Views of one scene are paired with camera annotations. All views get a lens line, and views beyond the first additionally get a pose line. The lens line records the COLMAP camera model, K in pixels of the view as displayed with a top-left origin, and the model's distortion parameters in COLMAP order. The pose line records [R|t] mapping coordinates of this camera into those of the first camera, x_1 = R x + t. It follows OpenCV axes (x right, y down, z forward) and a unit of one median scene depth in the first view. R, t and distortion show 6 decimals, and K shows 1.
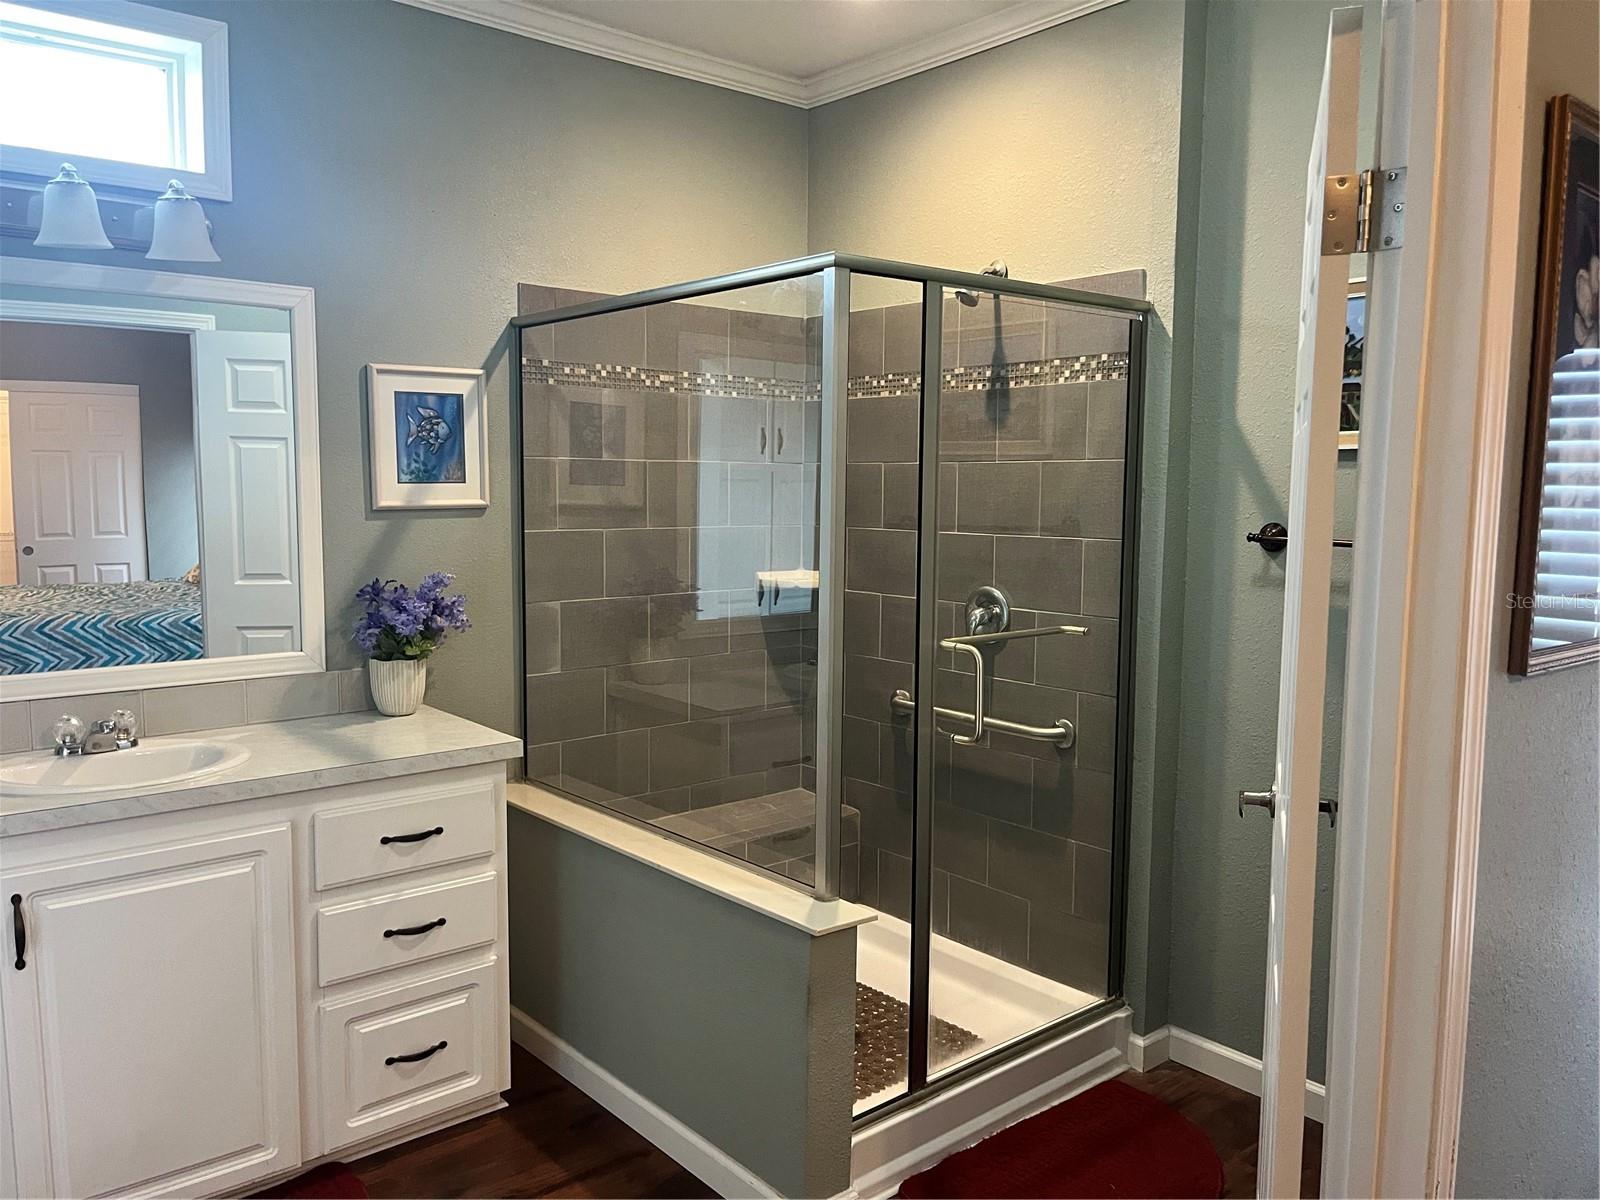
lens RADIAL K [[1223.5, 0, 803.8], [0, 1223.5, 613.3], [0, 0, 1]] dist [0.078811, -0.101060]
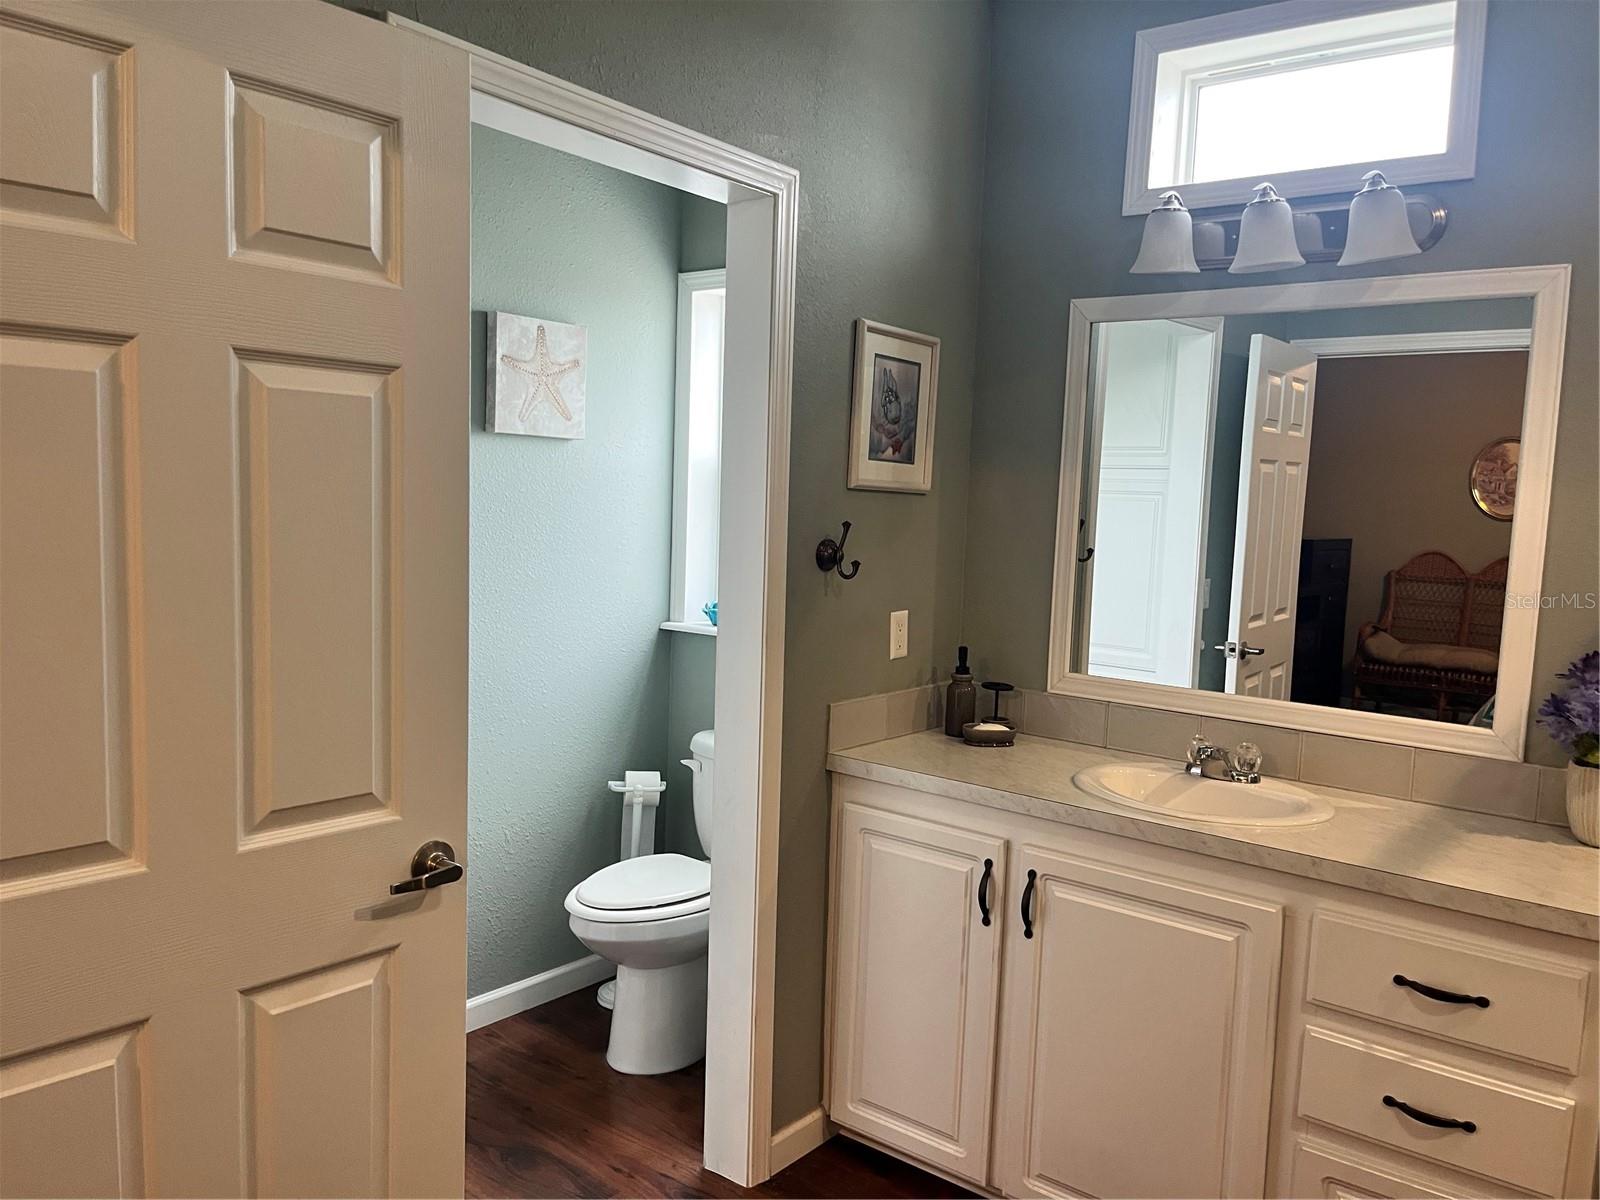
lens RADIAL K [[1223.5, 0, 803.8], [0, 1223.5, 613.3], [0, 0, 1]] dist [0.078811, -0.101060]
pose [[0.190957, 0.101506, -0.976336, 0.316791], [-0.141242, 0.987130, 0.075003, -0.045362], [0.971384, 0.123577, 0.202836, 0.459152]]
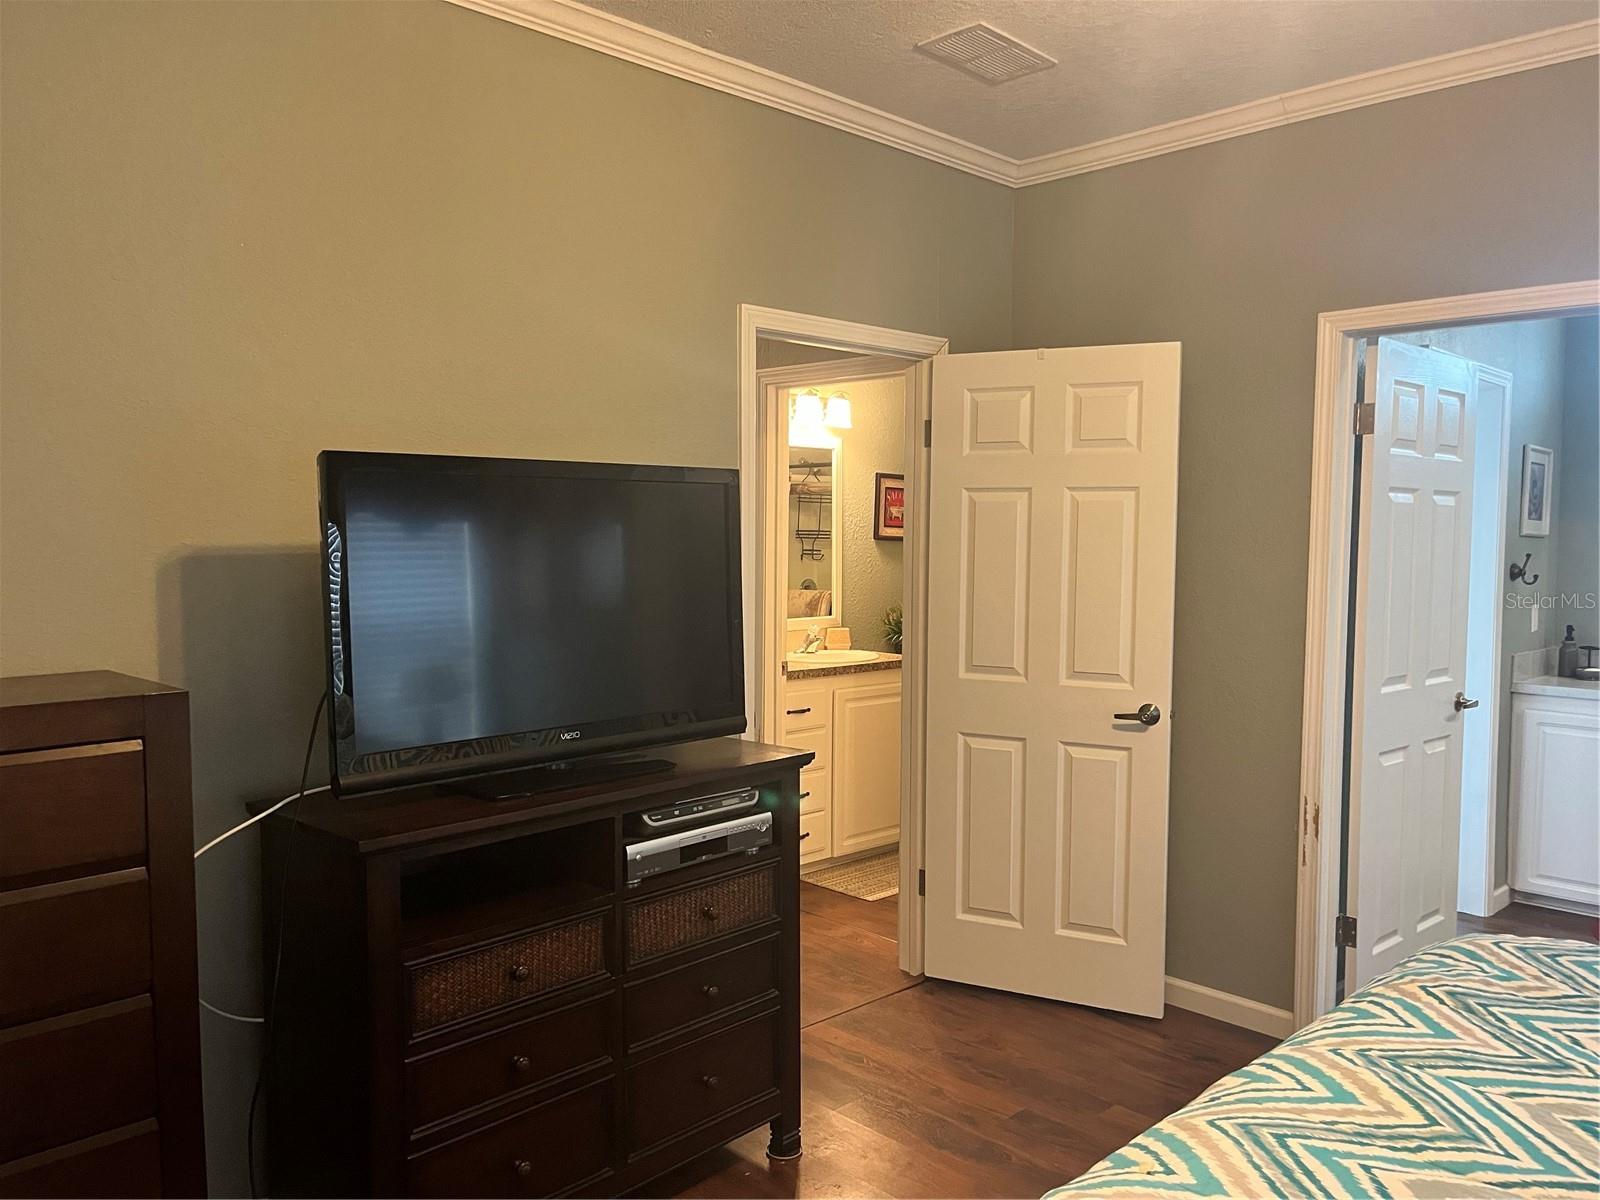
lens RADIAL K [[1220.9, 0, 807.5], [0, 1220.9, 605.0], [0, 0, 1]] dist [0.080048, -0.103182]
pose [[0.073717, 0.050246, -0.996013, 1.114931], [-0.115555, 0.992433, 0.041513, 0.074691], [0.990562, 0.112035, 0.078966, -0.518435]]
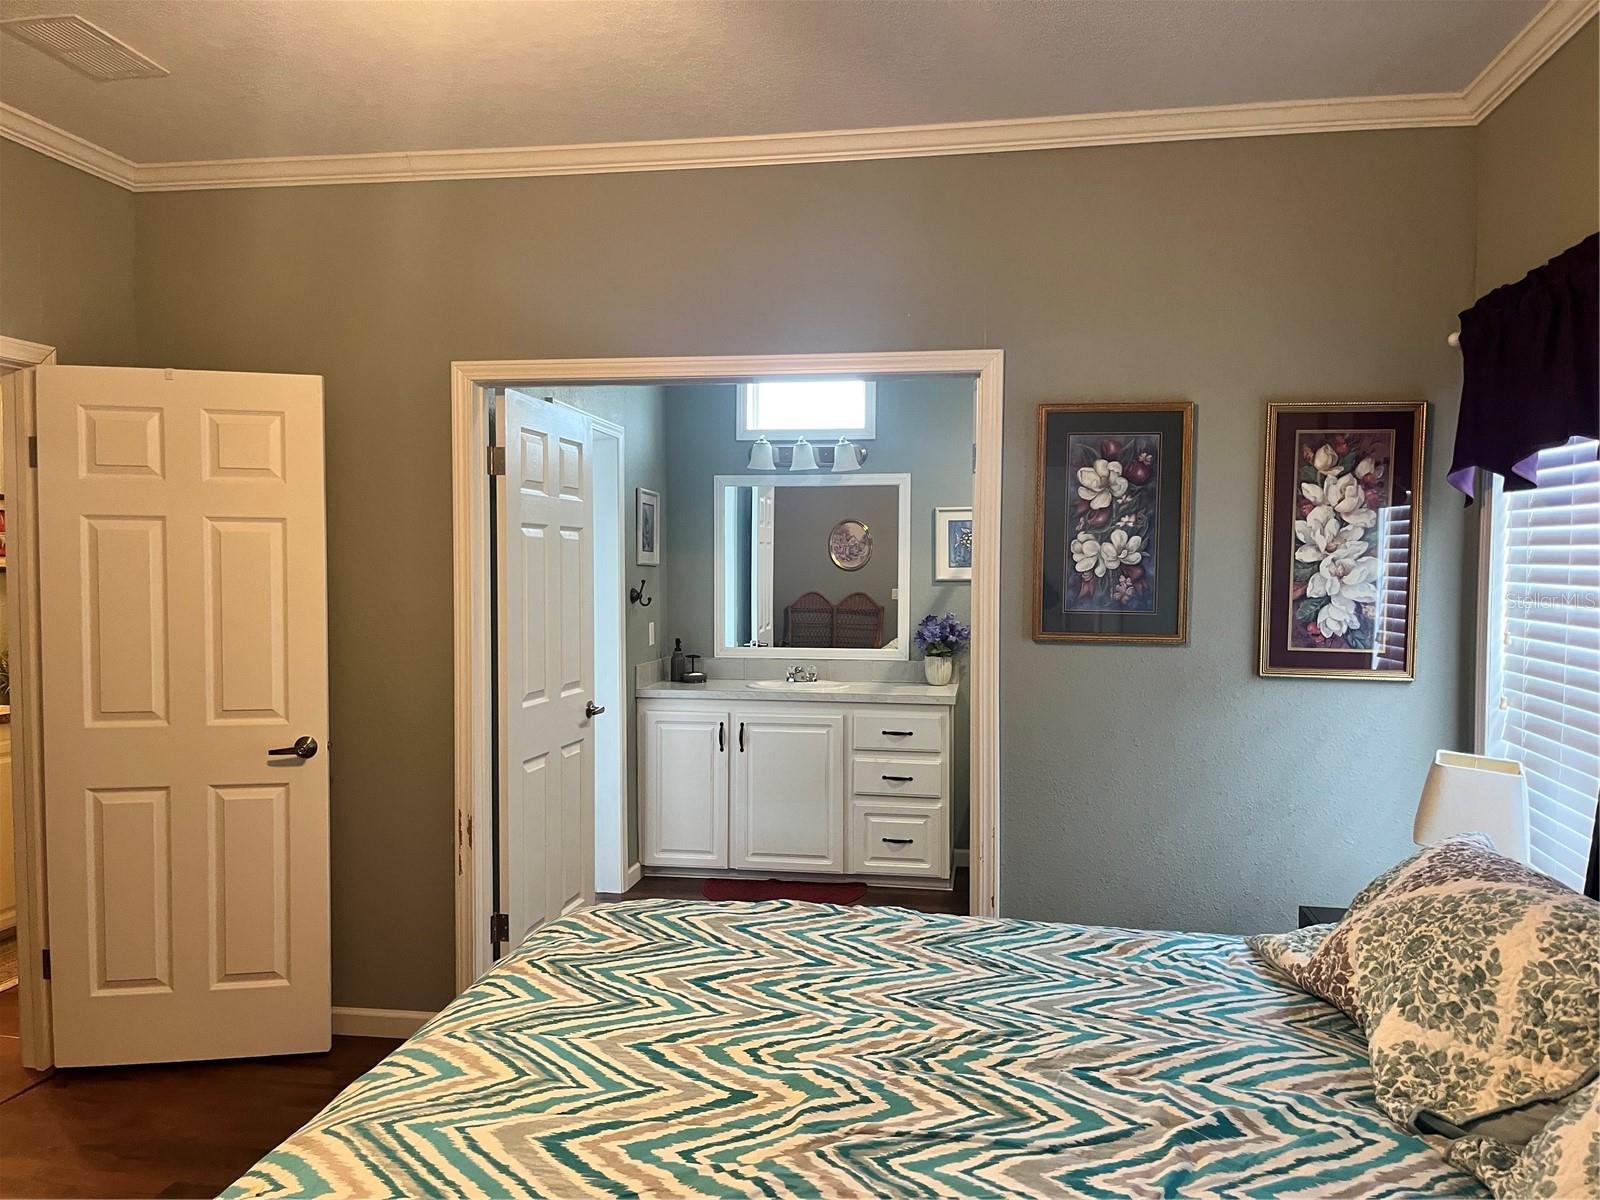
lens RADIAL K [[1223.5, 0, 803.8], [0, 1223.5, 613.3], [0, 0, 1]] dist [0.078811, -0.101060]
pose [[0.645310, 0.024073, -0.763541, 1.188249], [-0.079623, 0.996179, -0.035886, 0.065079], [0.759760, 0.083953, 0.644761, -0.492703]]
